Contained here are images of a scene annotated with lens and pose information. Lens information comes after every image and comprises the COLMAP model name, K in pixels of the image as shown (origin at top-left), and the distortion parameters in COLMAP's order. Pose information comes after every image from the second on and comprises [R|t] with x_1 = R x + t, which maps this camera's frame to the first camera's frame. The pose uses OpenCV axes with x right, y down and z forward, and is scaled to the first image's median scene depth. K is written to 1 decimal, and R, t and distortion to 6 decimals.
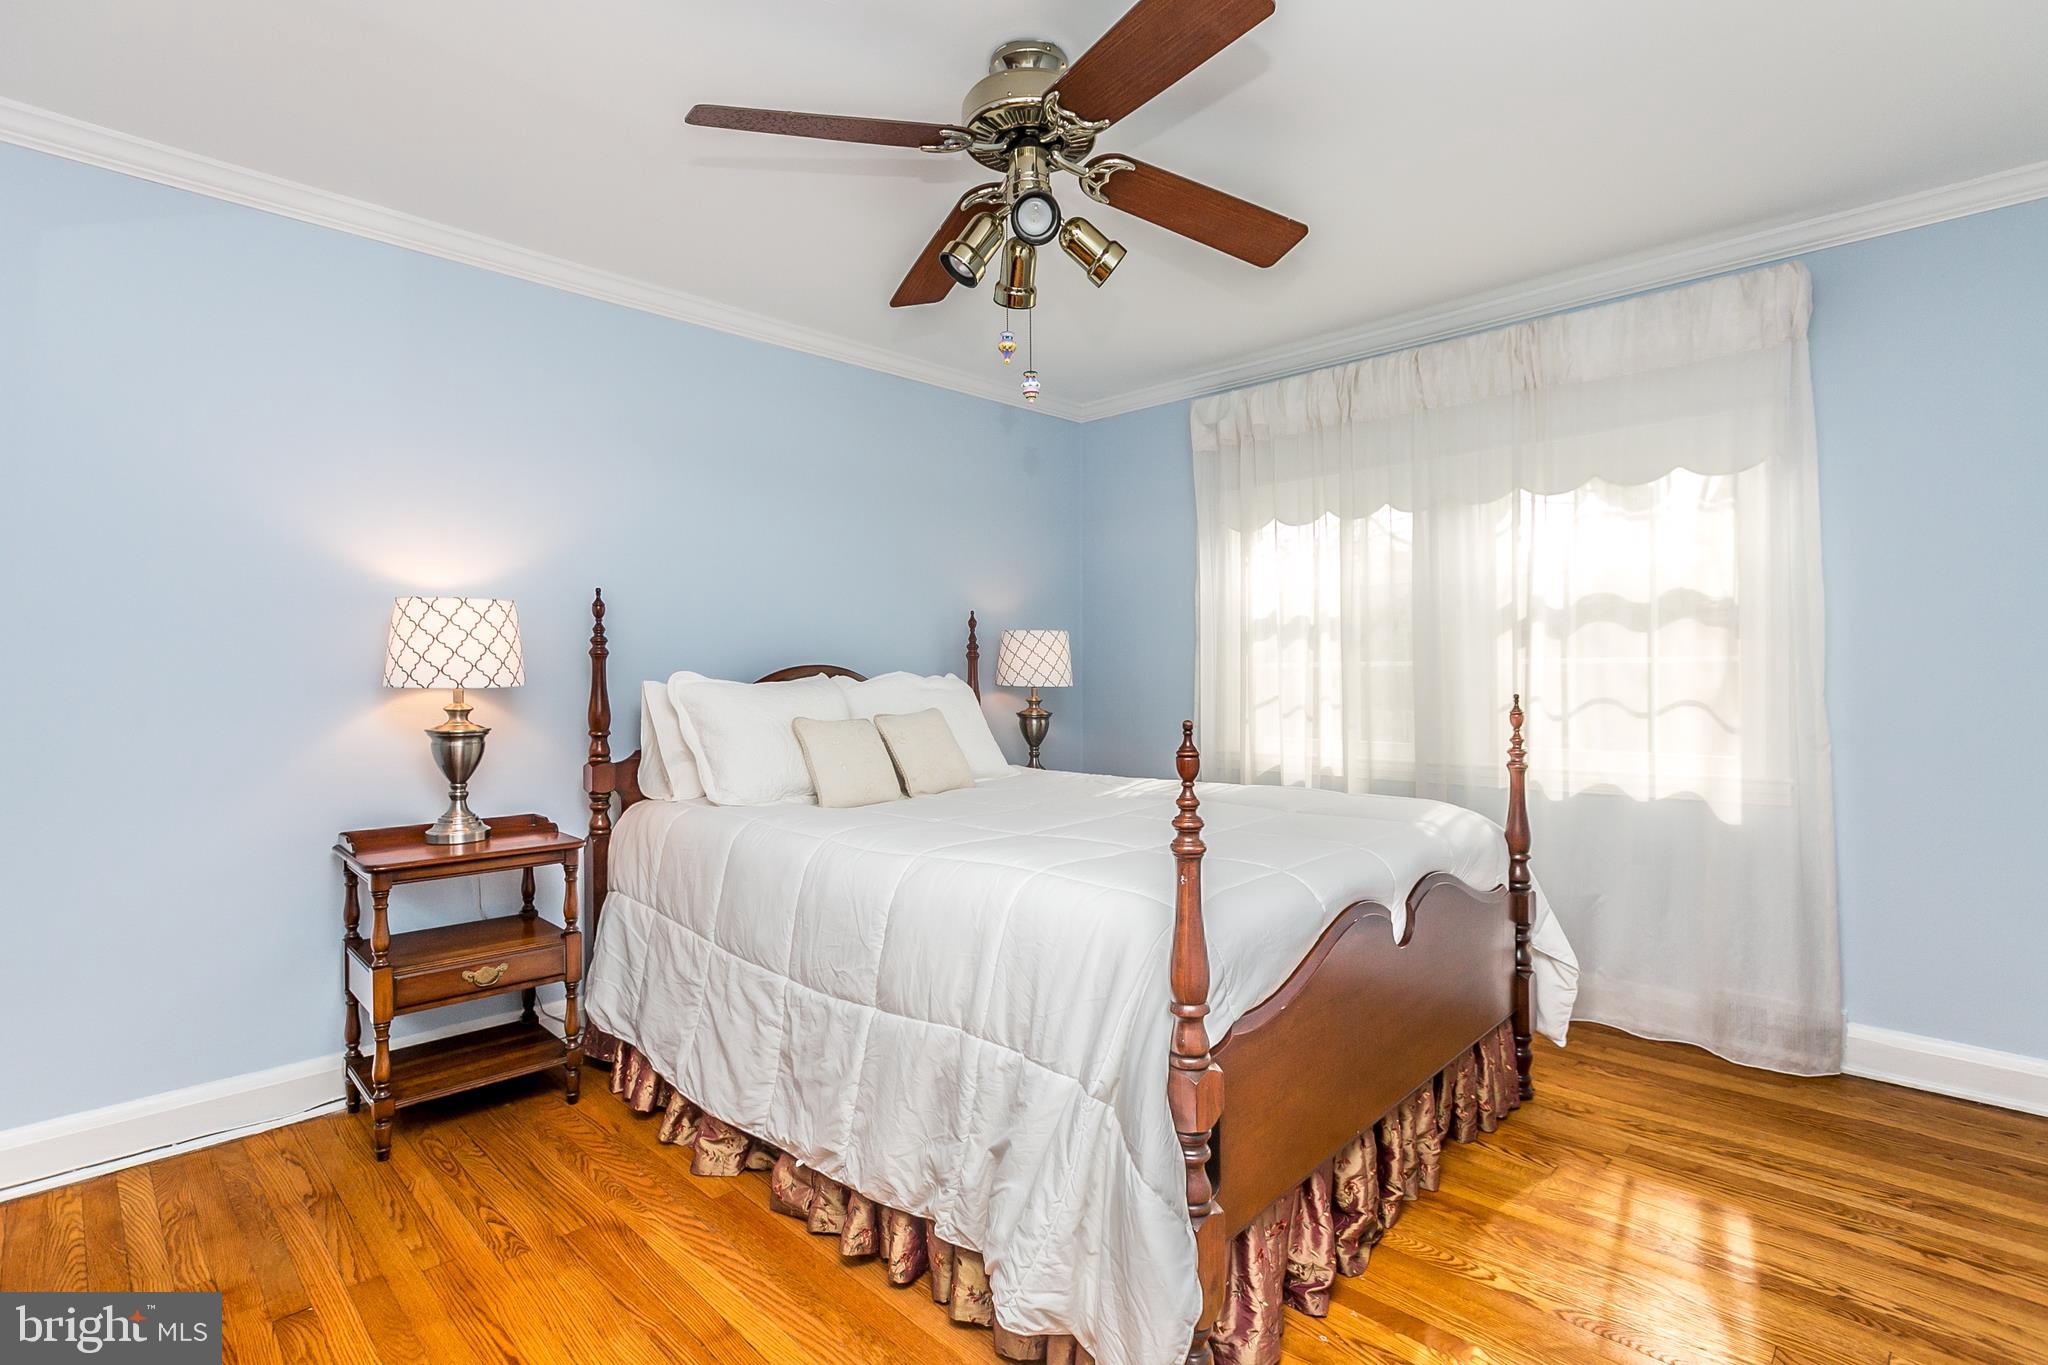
lens RADIAL K [[978.8, 0, 1030.4], [0, 978.8, 675.3], [0, 0, 1]] dist [-0.000191, -0.000192]
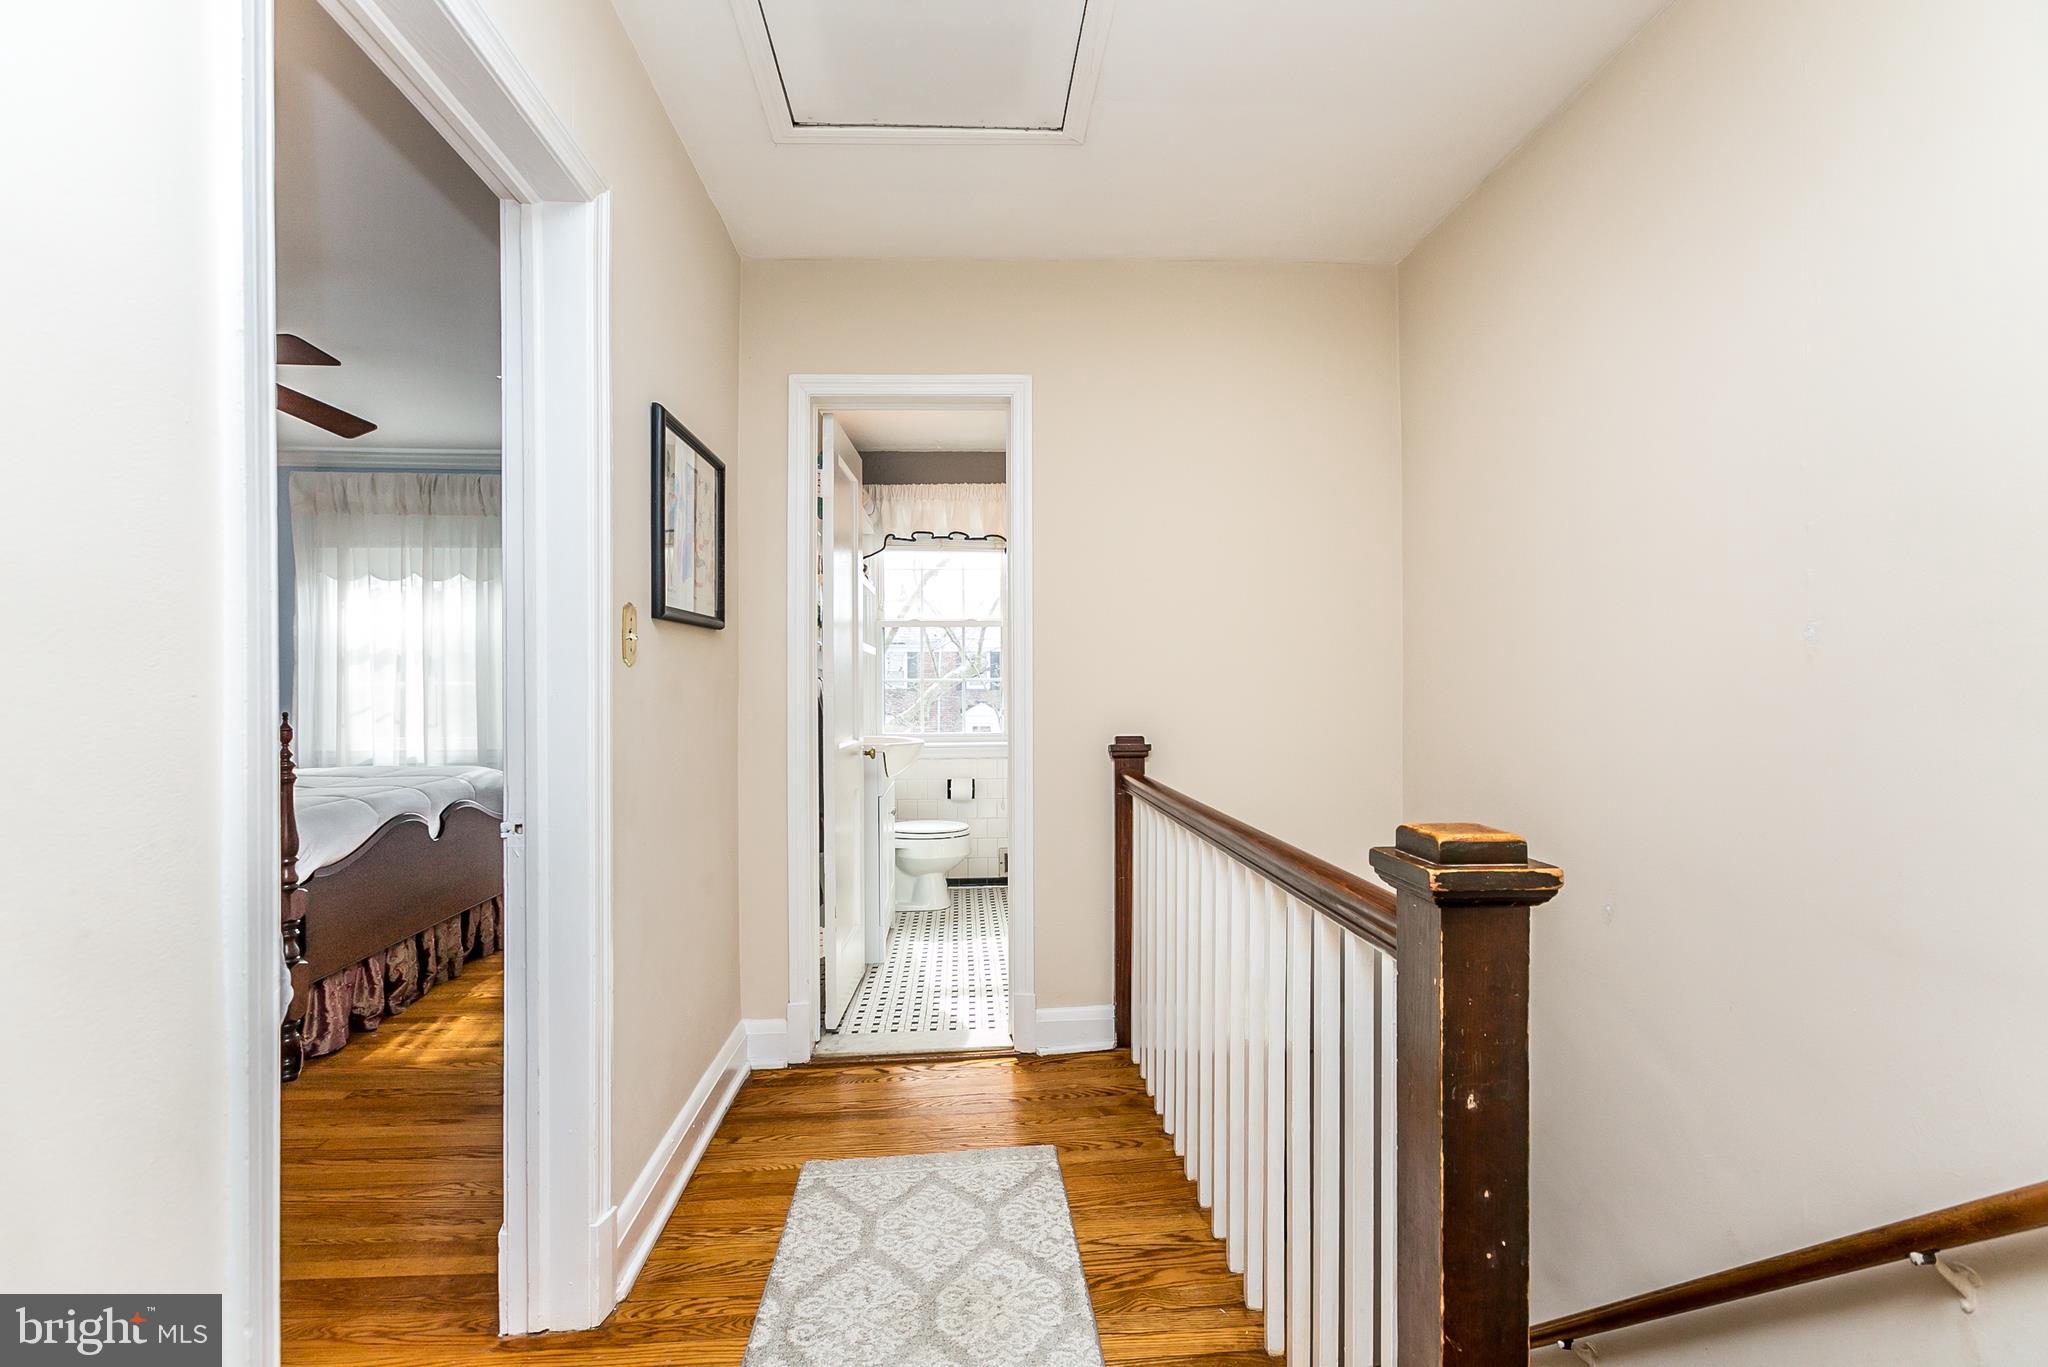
lens RADIAL K [[888.4, 0, 1021.4], [0, 888.4, 679.0], [0, 0, 1]] dist [0.001075, 0.000128]
pose [[0.658081, 0.005316, 0.752929, -0.109155], [0.007312, 0.999883, -0.013451, 0.007936], [-0.752912, 0.014357, 0.657965, -0.665970]]
